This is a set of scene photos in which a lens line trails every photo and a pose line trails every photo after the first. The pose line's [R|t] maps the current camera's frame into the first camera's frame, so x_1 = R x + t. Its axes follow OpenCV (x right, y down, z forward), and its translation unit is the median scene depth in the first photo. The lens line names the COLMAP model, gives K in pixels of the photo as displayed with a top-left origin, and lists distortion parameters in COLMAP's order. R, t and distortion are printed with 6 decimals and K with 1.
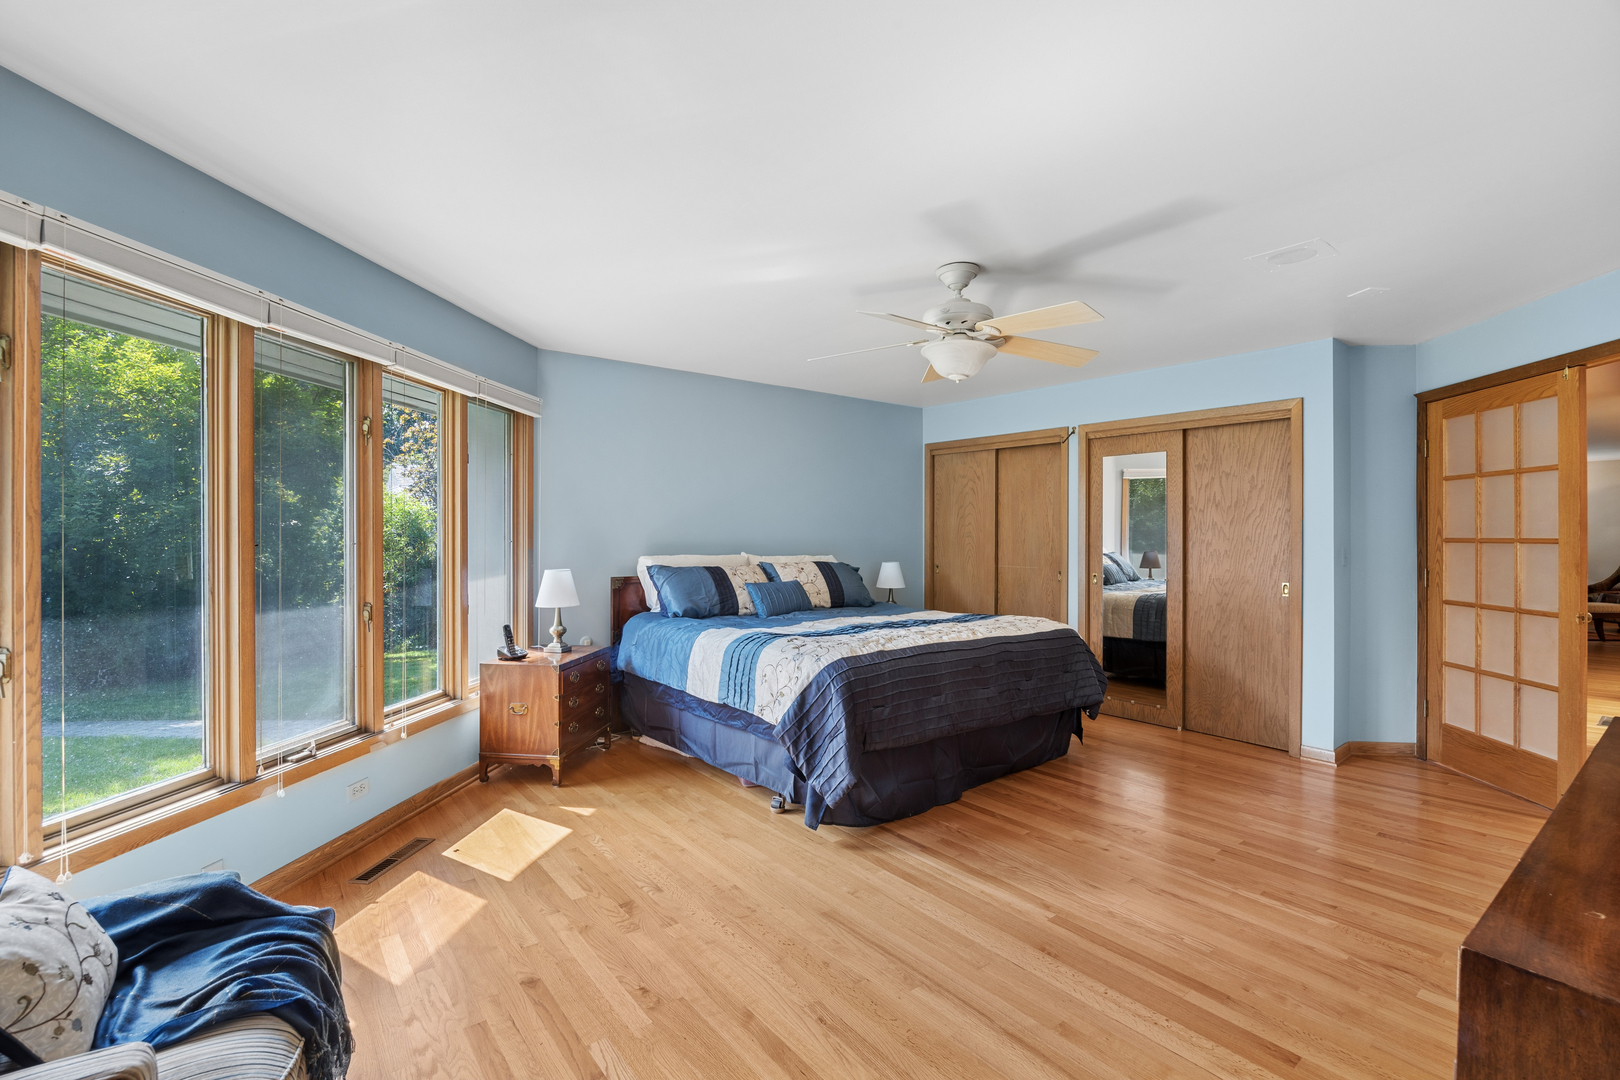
lens RADIAL K [[713.0, 0, 797.6], [0, 713.0, 535.1], [0, 0, 1]] dist [-0.023416, -0.000015]
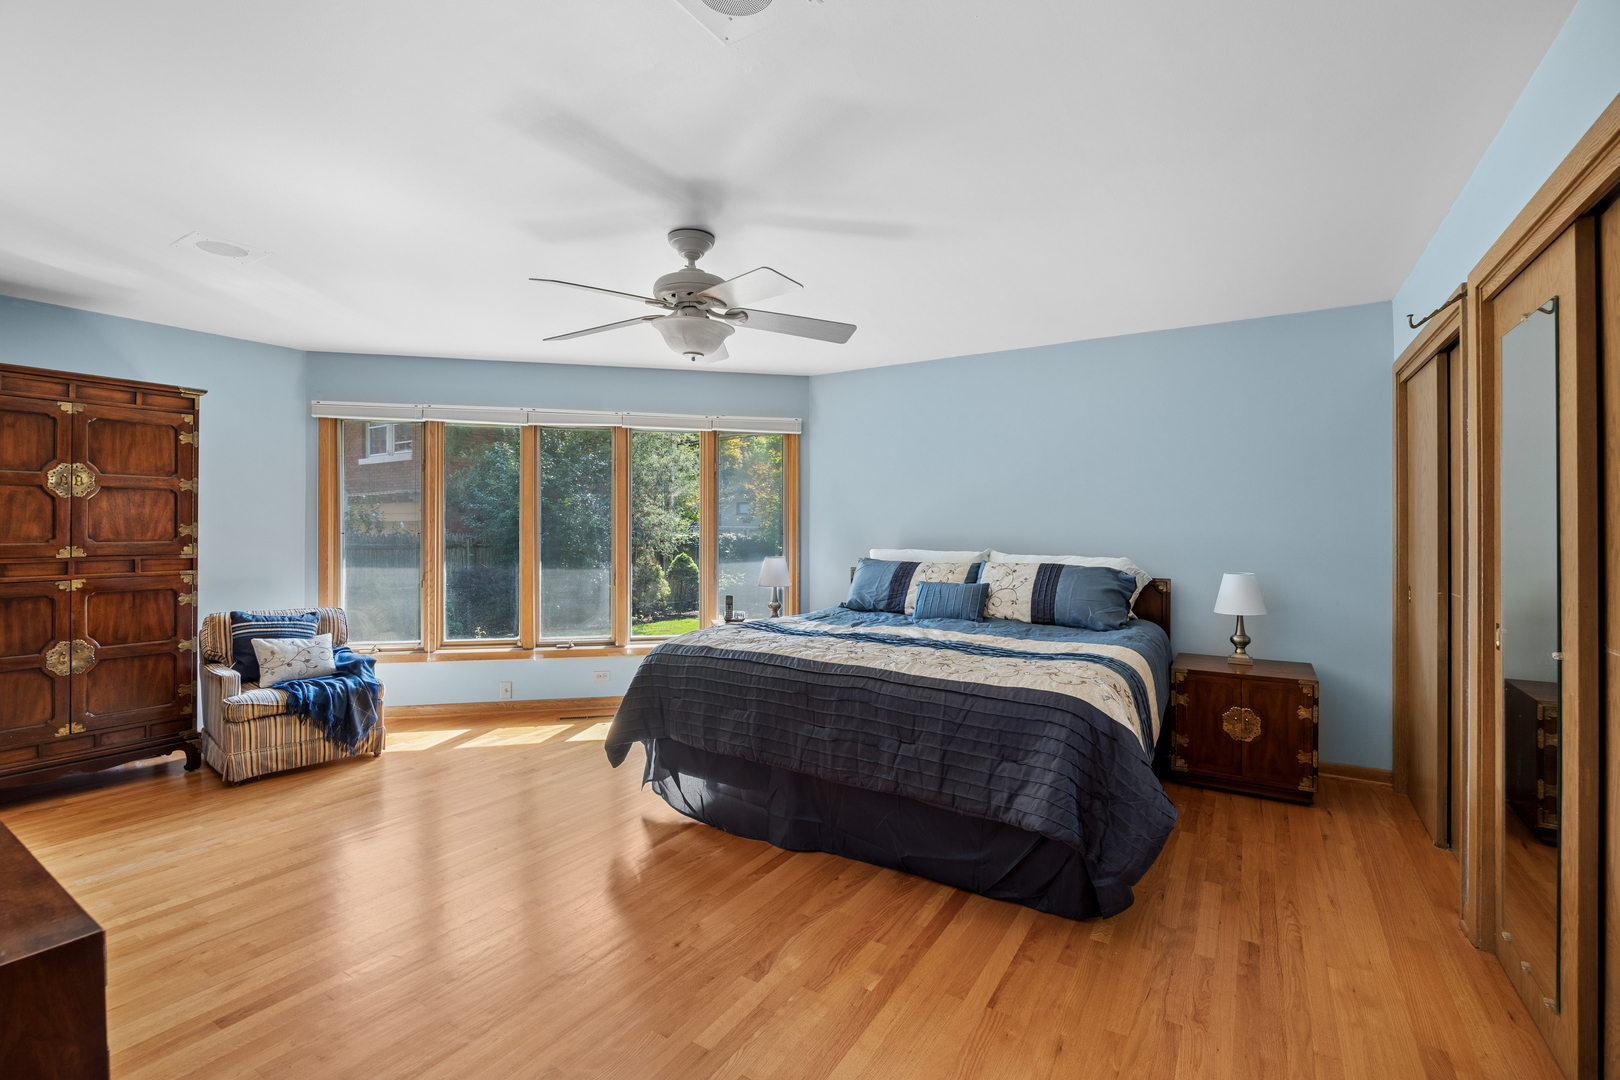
lens RADIAL K [[713.0, 0, 798.3], [0, 713.0, 535.4], [0, 0, 1]] dist [-0.023416, -0.000015]
pose [[0.343226, 0.009330, -0.939207, 0.890005], [-0.002343, 0.999956, 0.009077, -0.000346], [0.939250, -0.000915, 0.343233, 0.644985]]
